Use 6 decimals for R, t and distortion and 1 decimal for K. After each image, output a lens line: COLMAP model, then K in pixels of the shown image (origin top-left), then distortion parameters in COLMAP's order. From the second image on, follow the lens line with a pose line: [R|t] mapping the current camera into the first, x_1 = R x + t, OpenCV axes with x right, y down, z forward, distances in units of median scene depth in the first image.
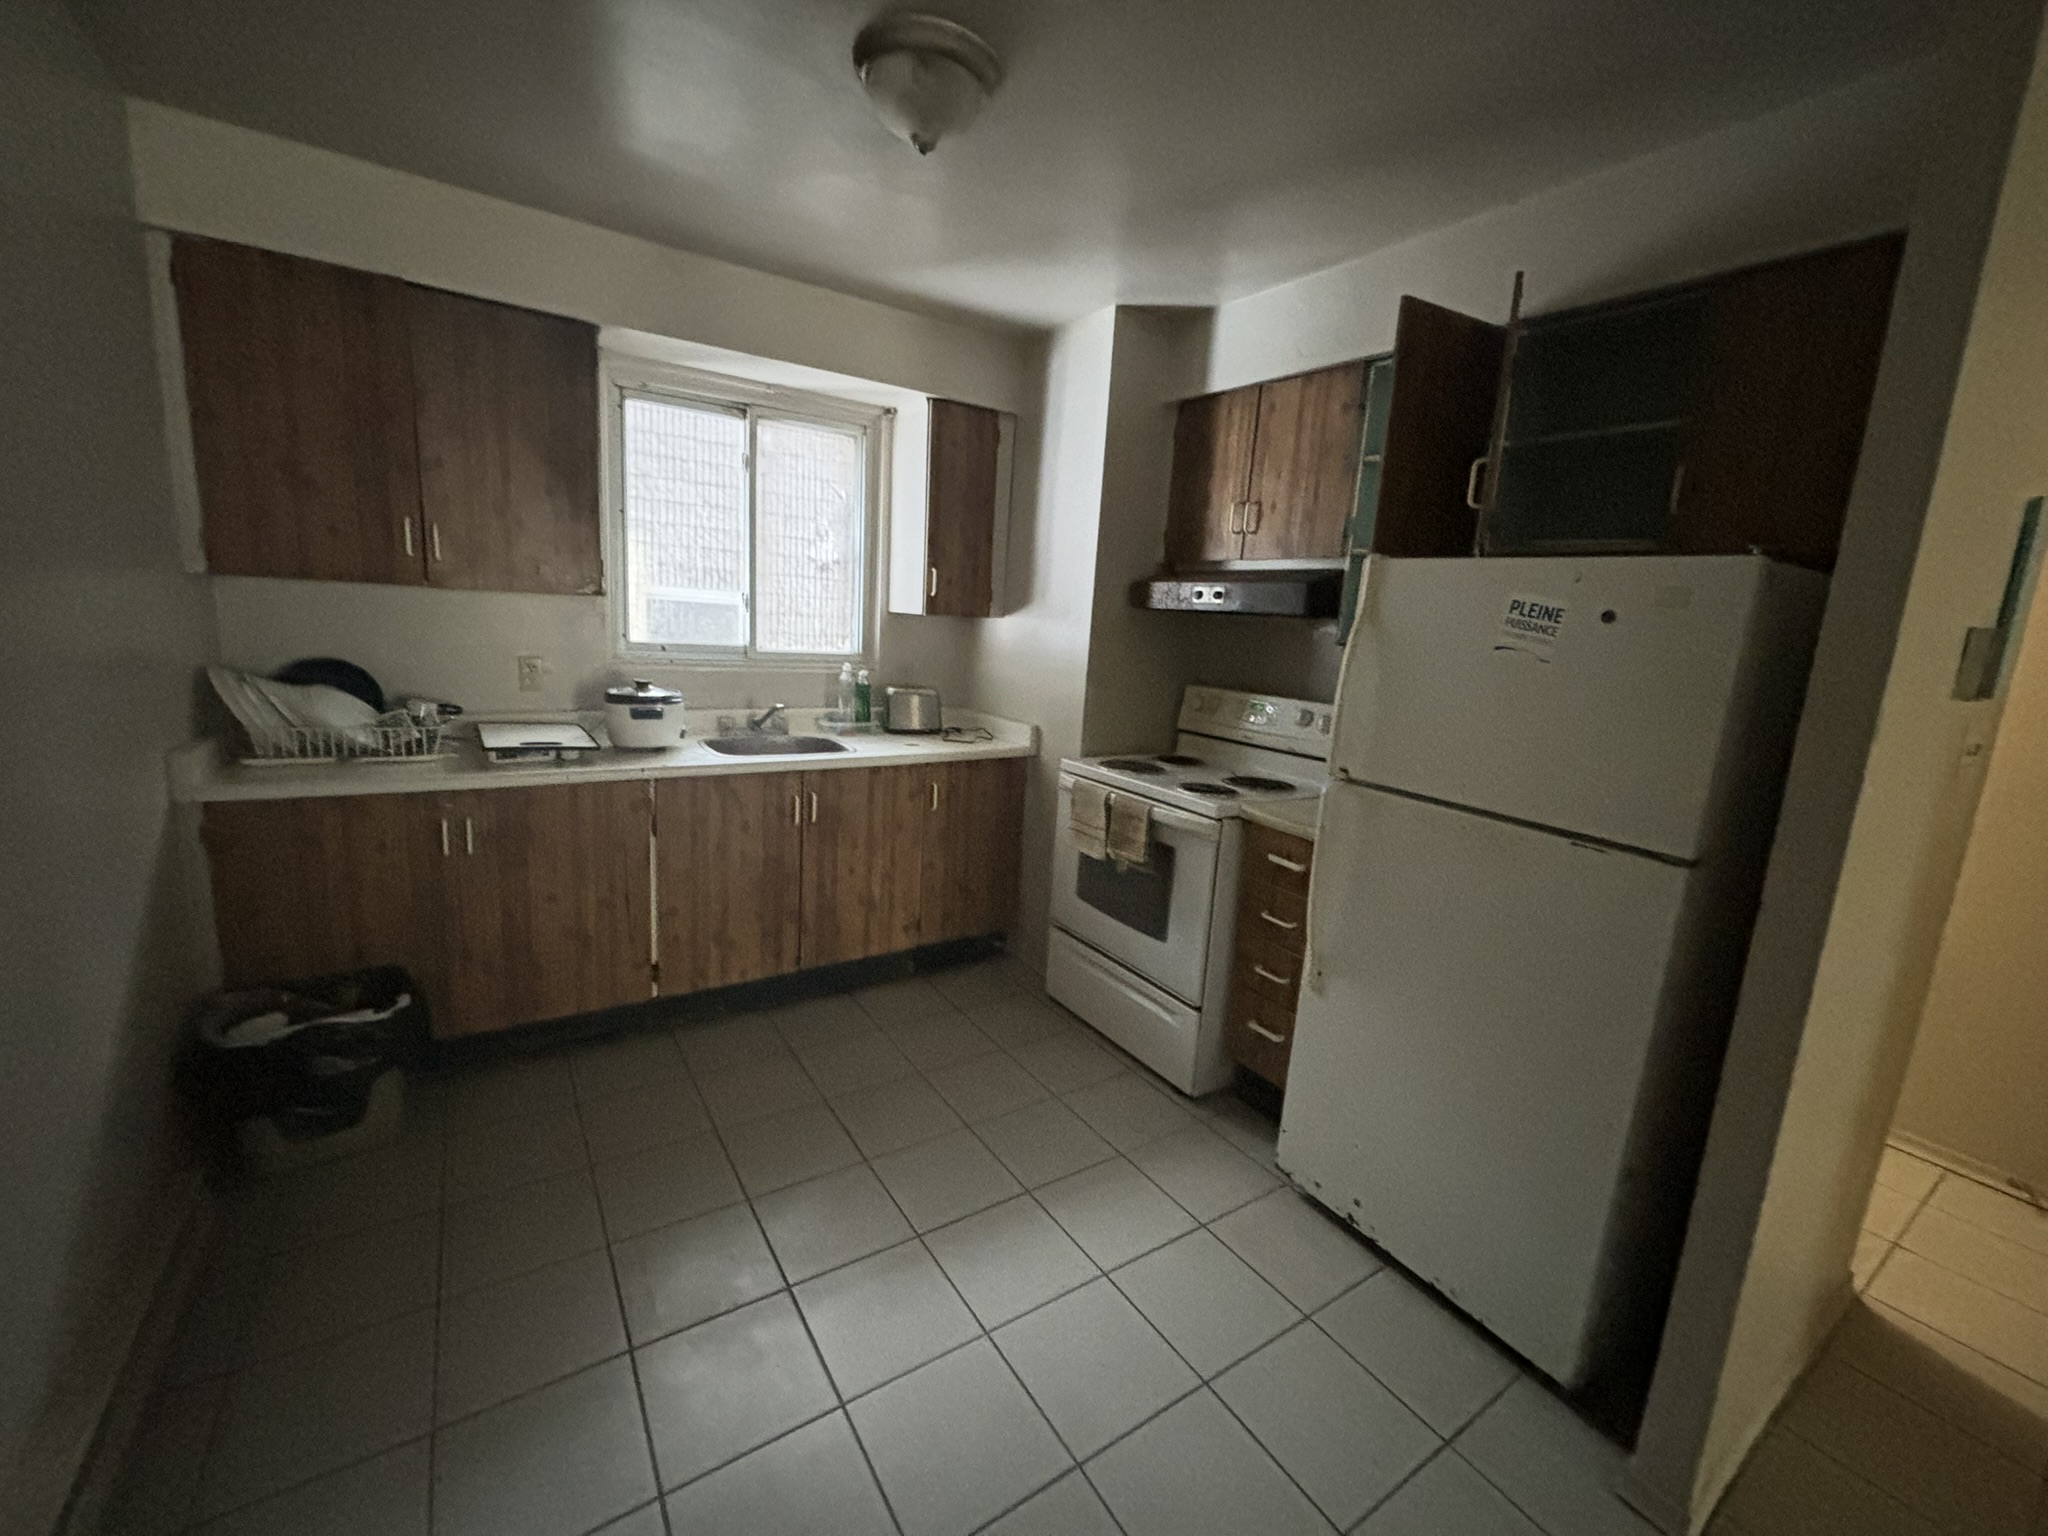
lens RADIAL K [[821.0, 0, 1033.0], [0, 821.0, 764.1], [0, 0, 1]] dist [0.001535, 0.000082]
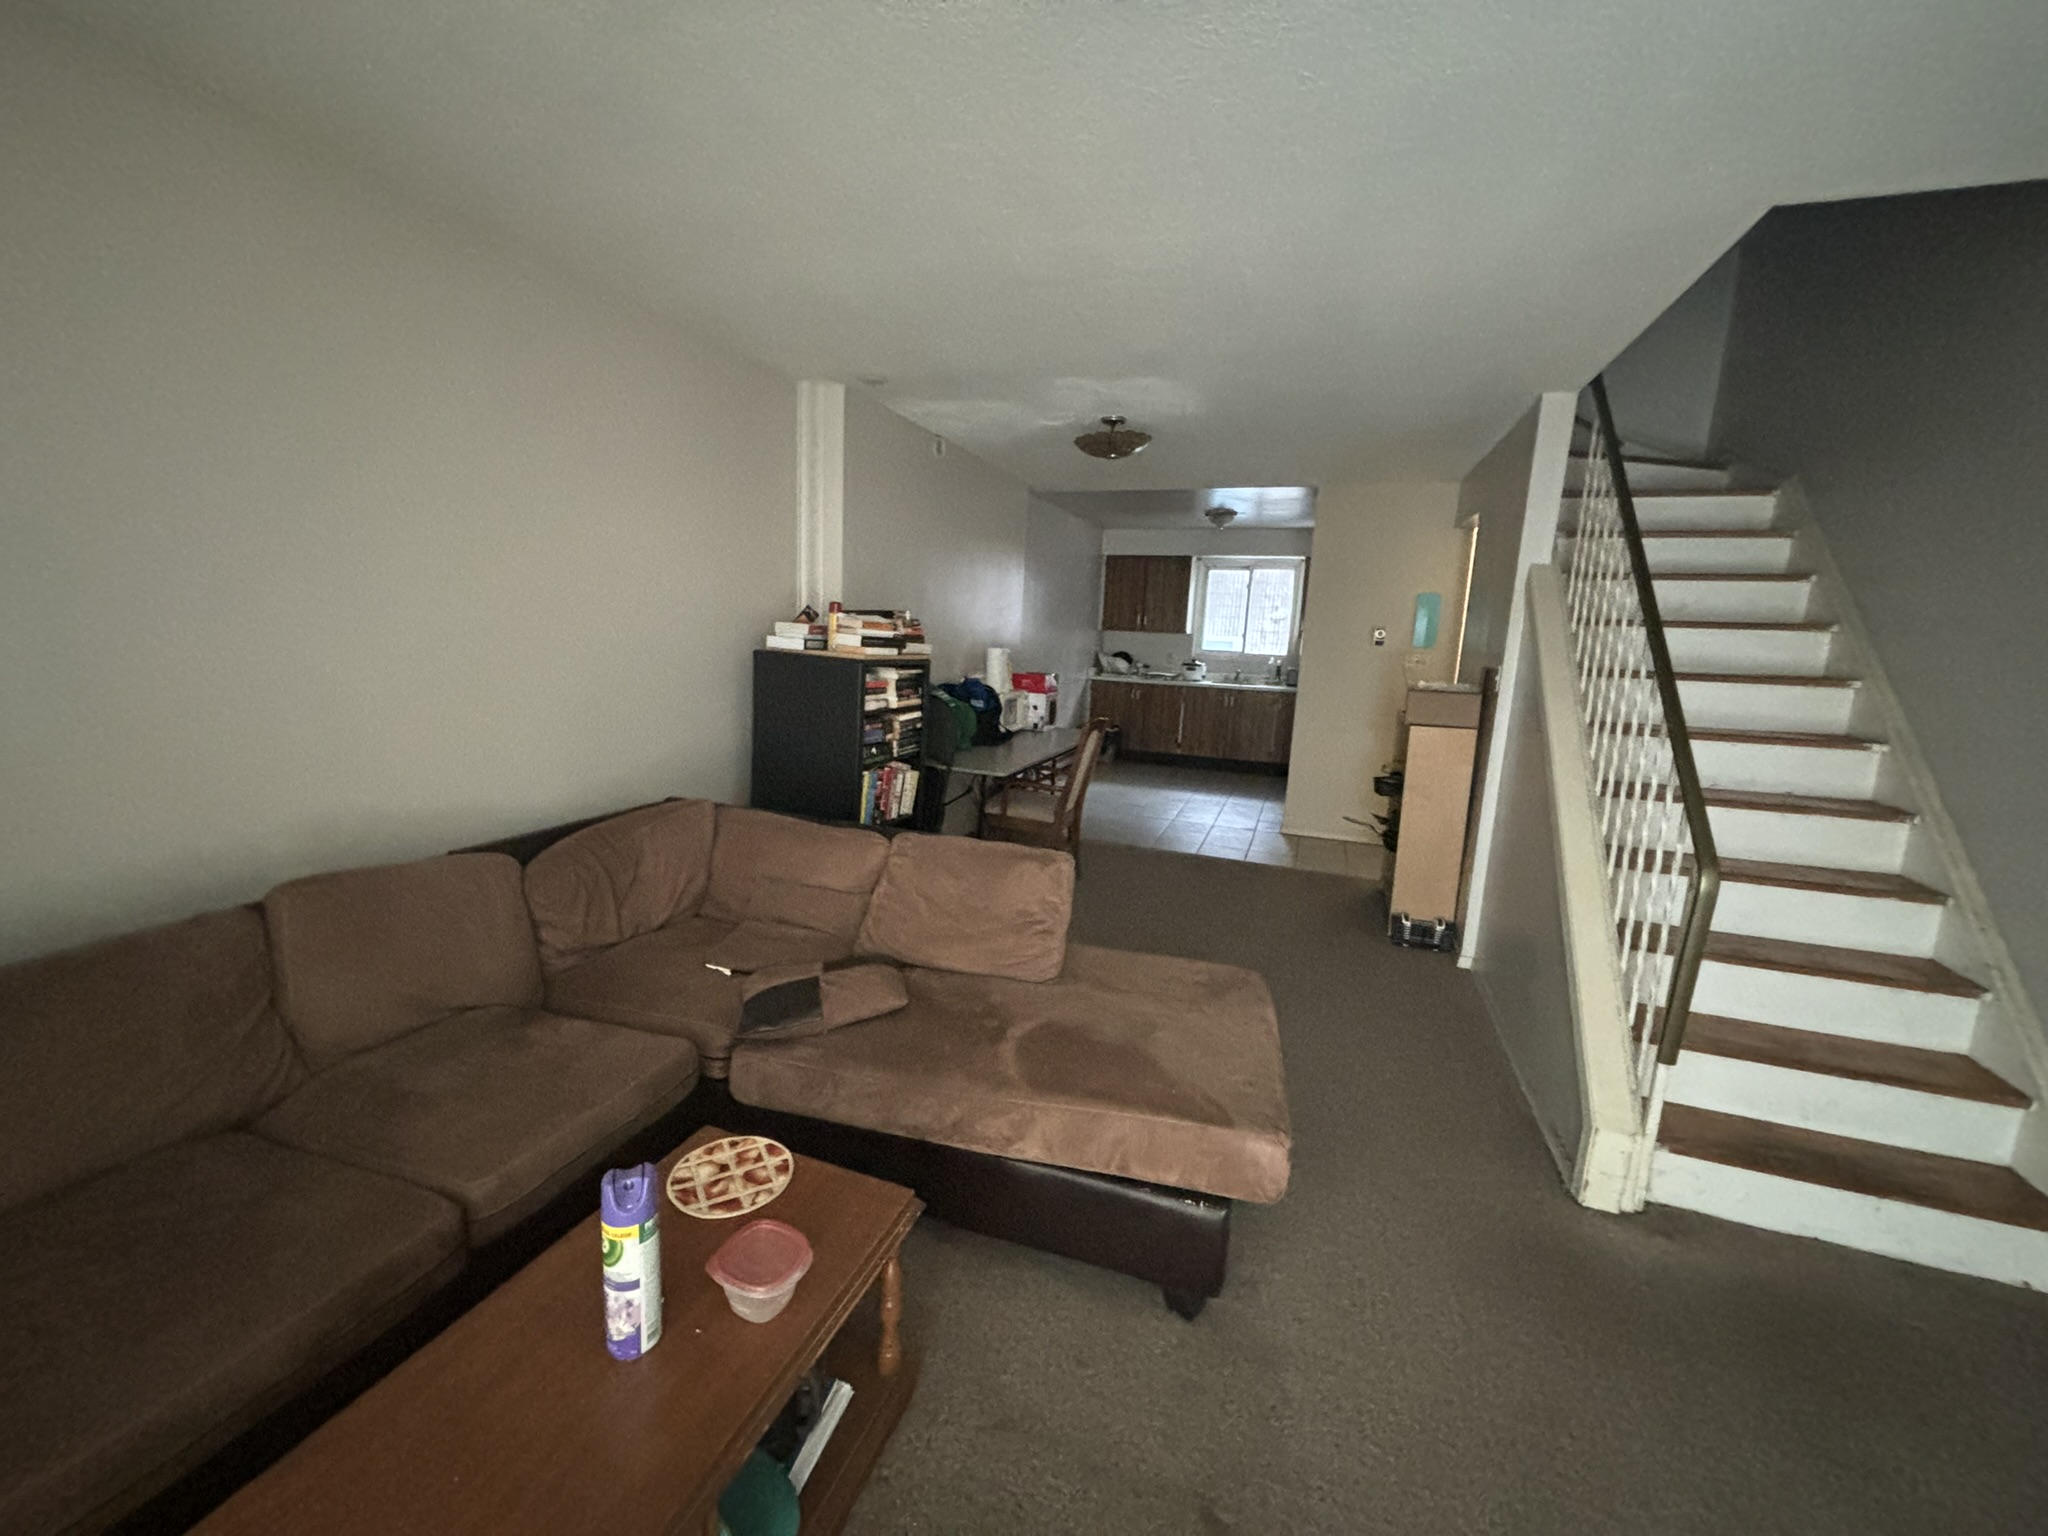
lens RADIAL K [[821.0, 0, 1026.7], [0, 821.0, 767.4], [0, 0, 1]] dist [0.001535, 0.000082]
pose [[0.595820, 0.105930, -0.796102, 1.966401], [-0.147610, 0.988821, 0.021098, 0.389815], [0.789437, 0.104942, 0.604795, -1.600768]]
